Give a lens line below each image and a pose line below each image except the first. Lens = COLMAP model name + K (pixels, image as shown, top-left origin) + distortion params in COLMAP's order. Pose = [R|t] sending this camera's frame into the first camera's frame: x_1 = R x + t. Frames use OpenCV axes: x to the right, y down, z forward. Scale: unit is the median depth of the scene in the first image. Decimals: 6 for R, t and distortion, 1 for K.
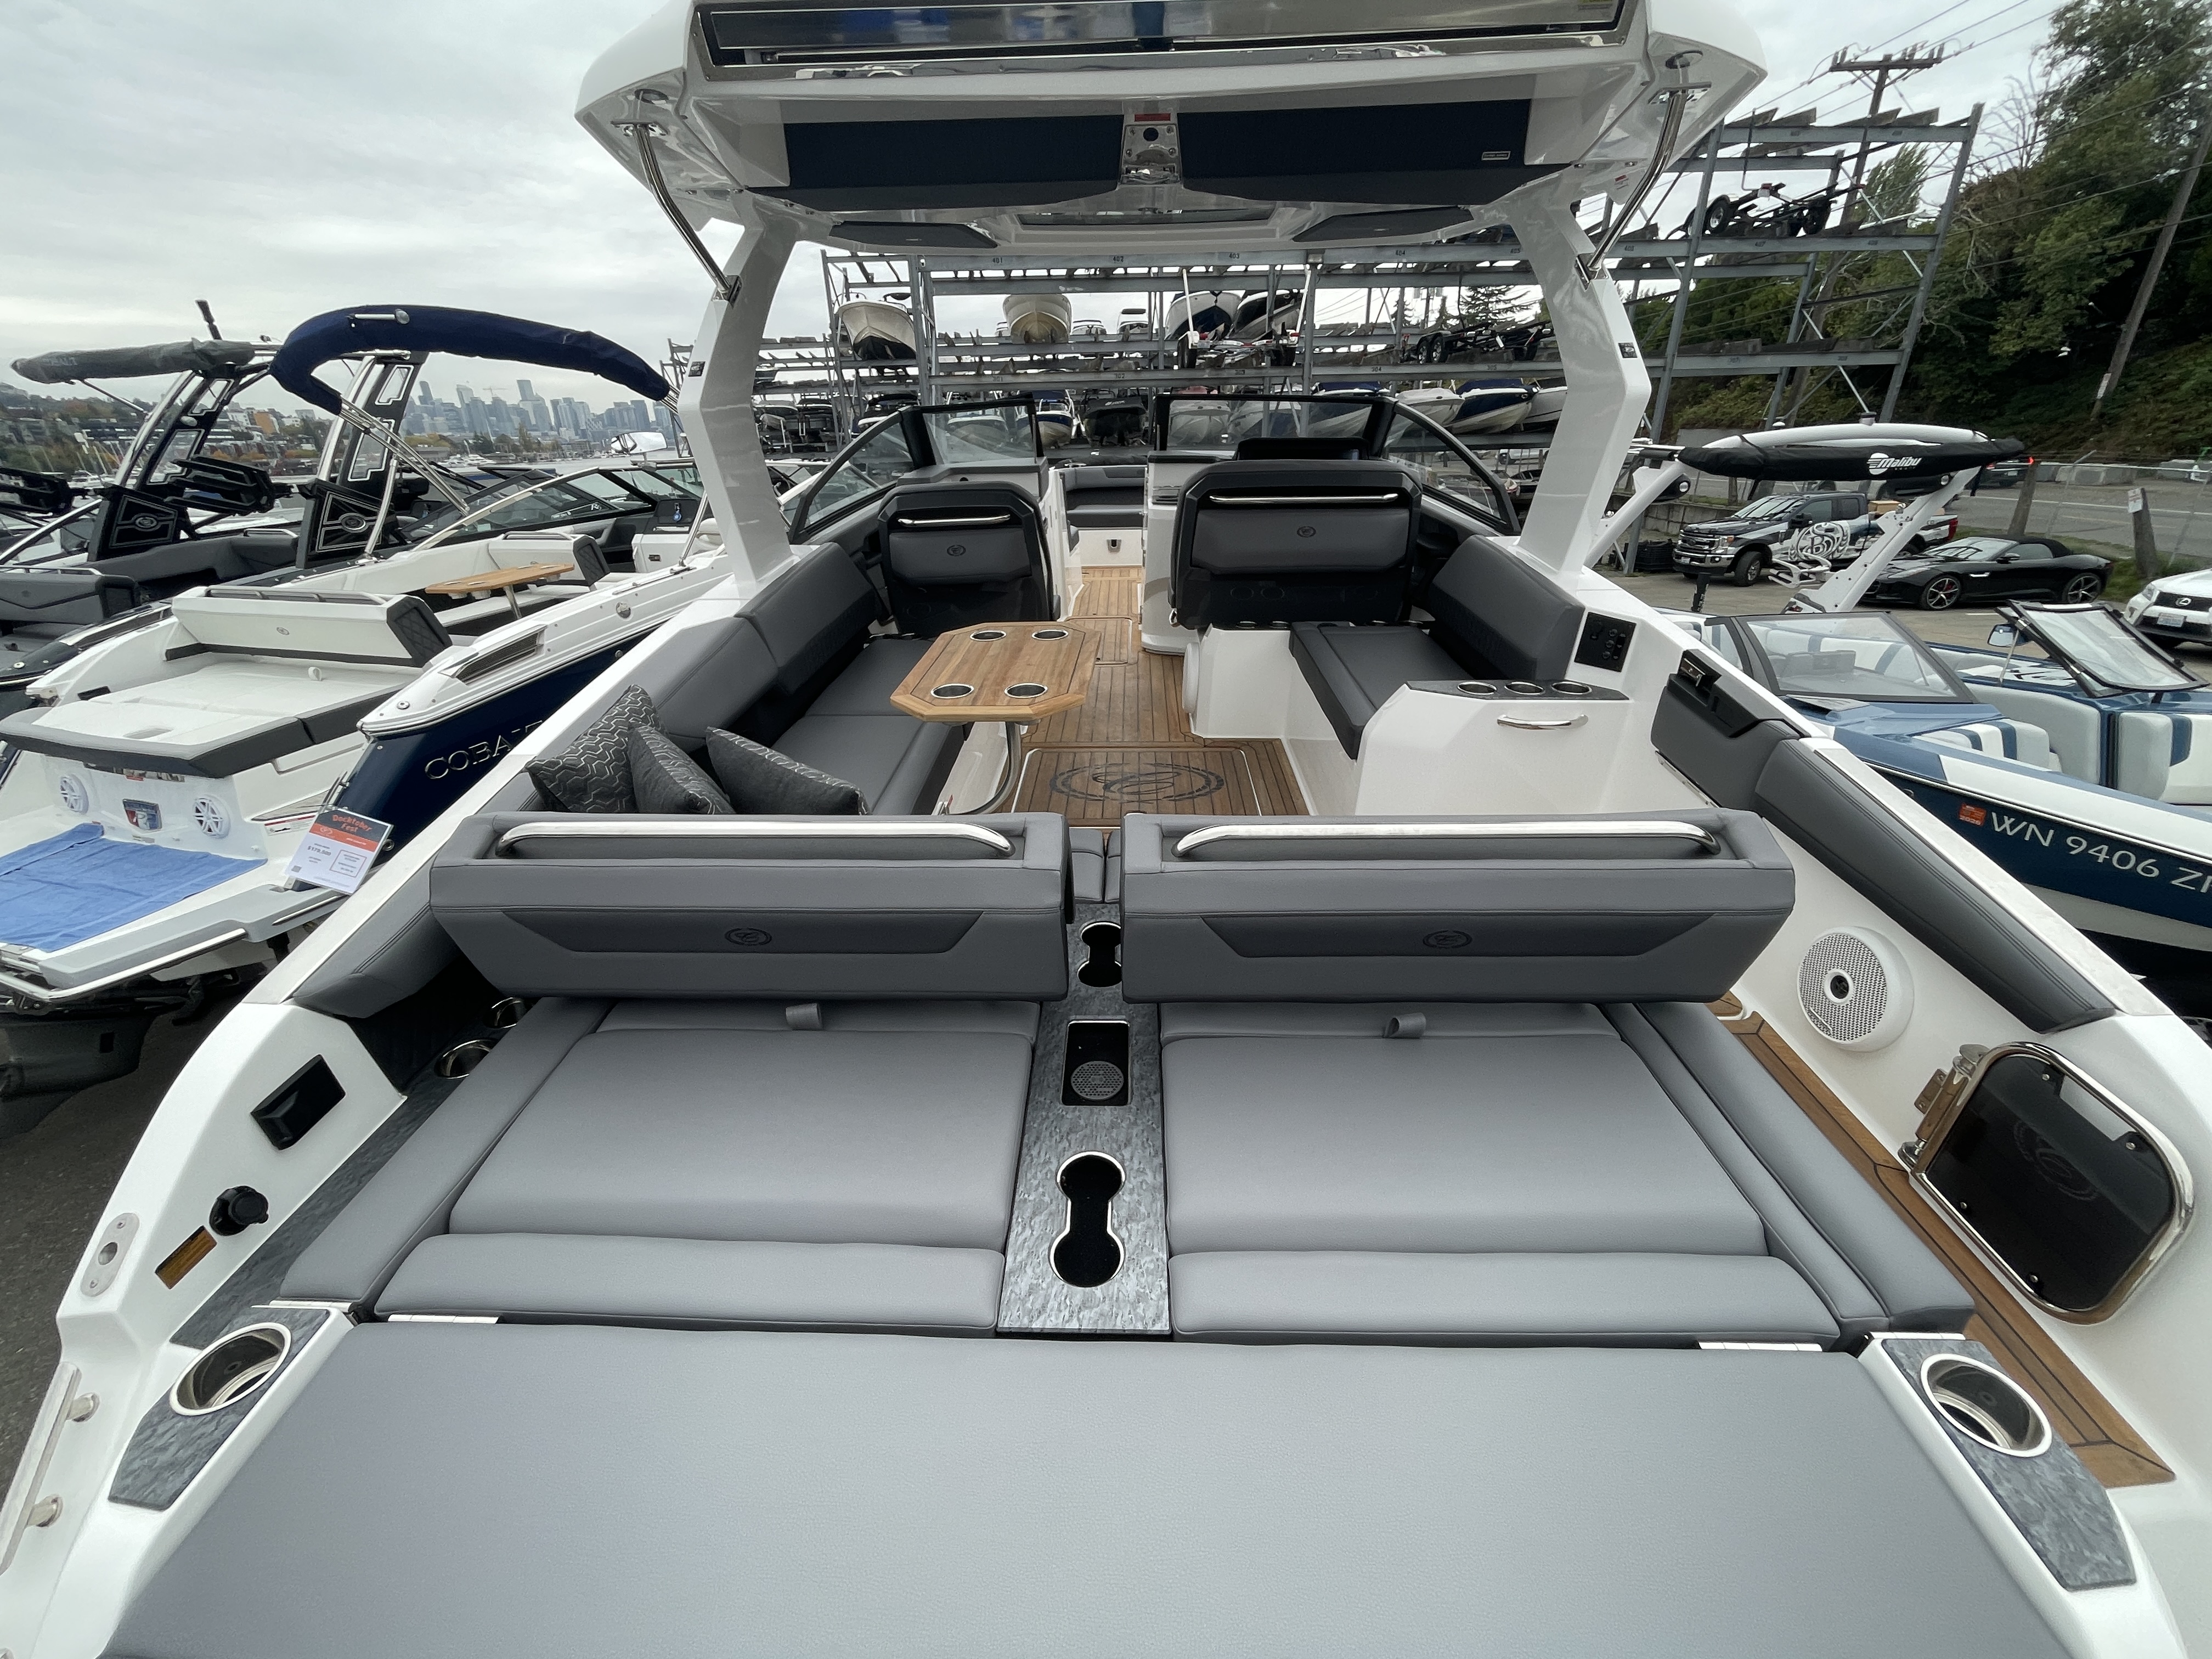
lens RADIAL K [[897.5, 0, 1100.7], [0, 897.5, 837.9], [0, 0, 1]] dist [-0.004743, 0.001229]
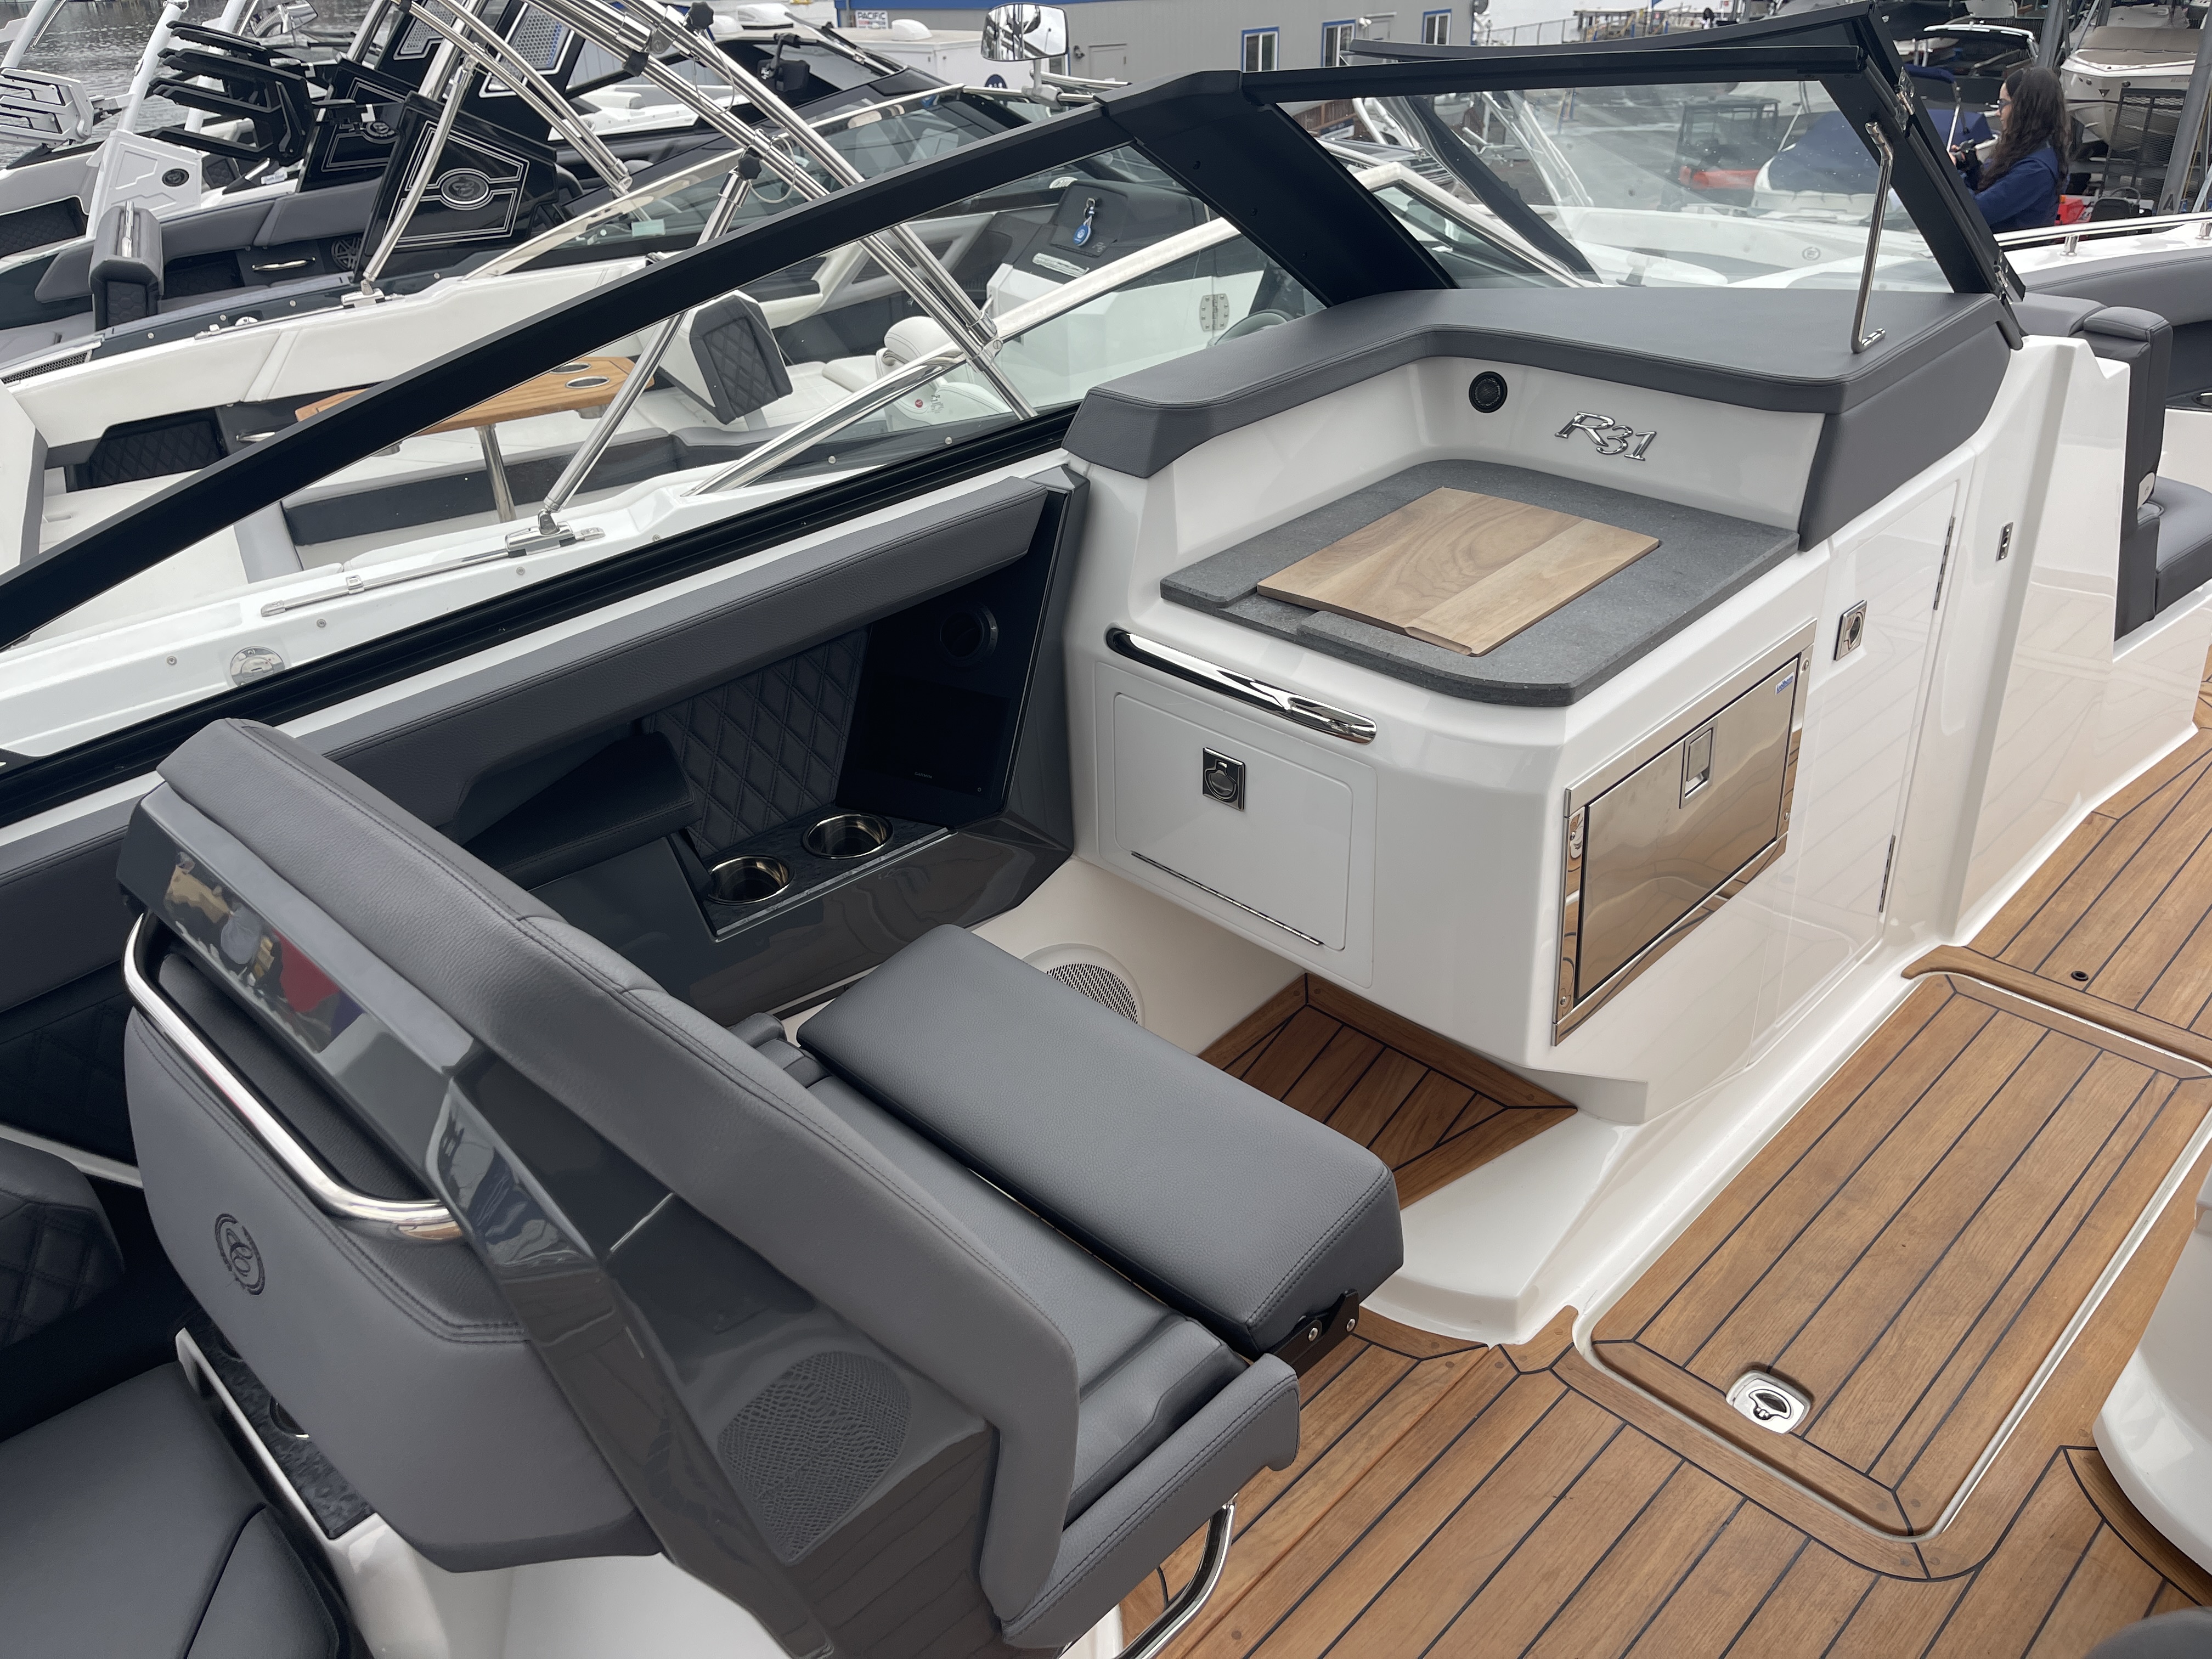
lens RADIAL K [[1687.6, 0, 1097.6], [0, 1687.6, 828.1], [0, 0, 1]] dist [0.014758, -0.028164]
pose [[0.723315, 0.338522, -0.601846, 0.017328], [-0.285664, 0.940201, 0.185520, -0.089870], [0.628659, 0.037736, 0.776765, 0.160584]]
